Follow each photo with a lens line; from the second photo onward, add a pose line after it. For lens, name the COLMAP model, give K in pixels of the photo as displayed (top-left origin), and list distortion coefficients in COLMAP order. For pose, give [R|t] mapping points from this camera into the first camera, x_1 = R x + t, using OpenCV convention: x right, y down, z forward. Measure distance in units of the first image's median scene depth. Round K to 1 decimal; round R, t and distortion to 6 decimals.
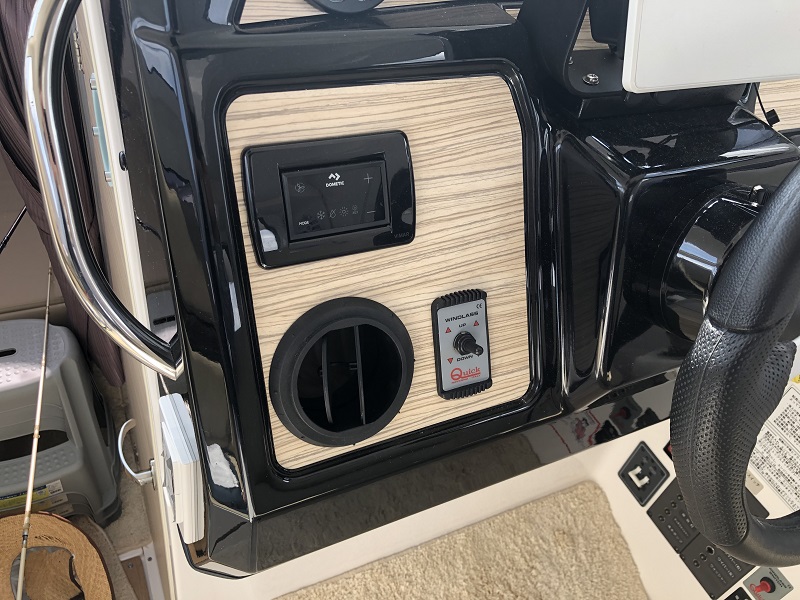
lens RADIAL K [[647.9, 0, 400.0], [0, 647.9, 300.0], [0, 0, 1]] dist [0.006049, -0.008043]
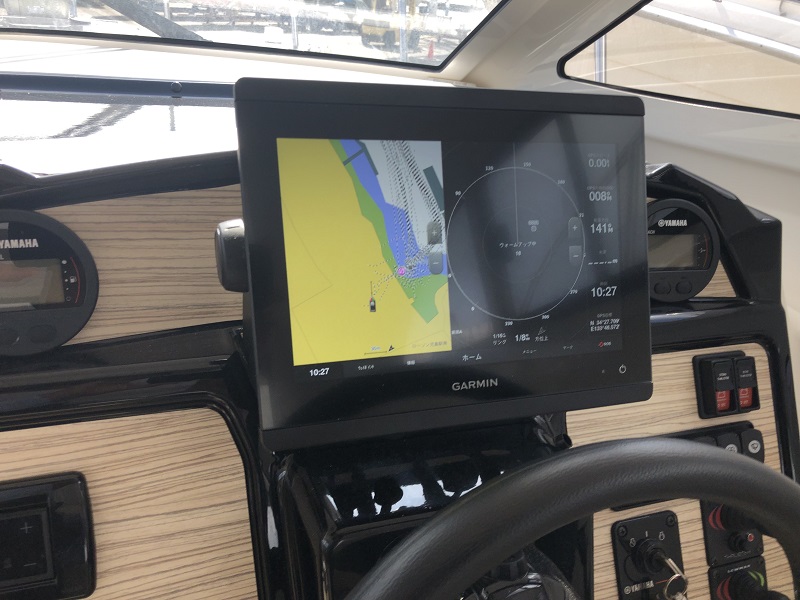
lens RADIAL K [[647.9, 0, 400.0], [0, 647.9, 300.0], [0, 0, 1]] dist [0.006049, -0.008043]
pose [[0.993152, 0.000907, -0.116827, 0.527499], [-0.038306, 0.947220, -0.318287, -0.200846], [0.110372, 0.320583, 0.940768, 0.089577]]
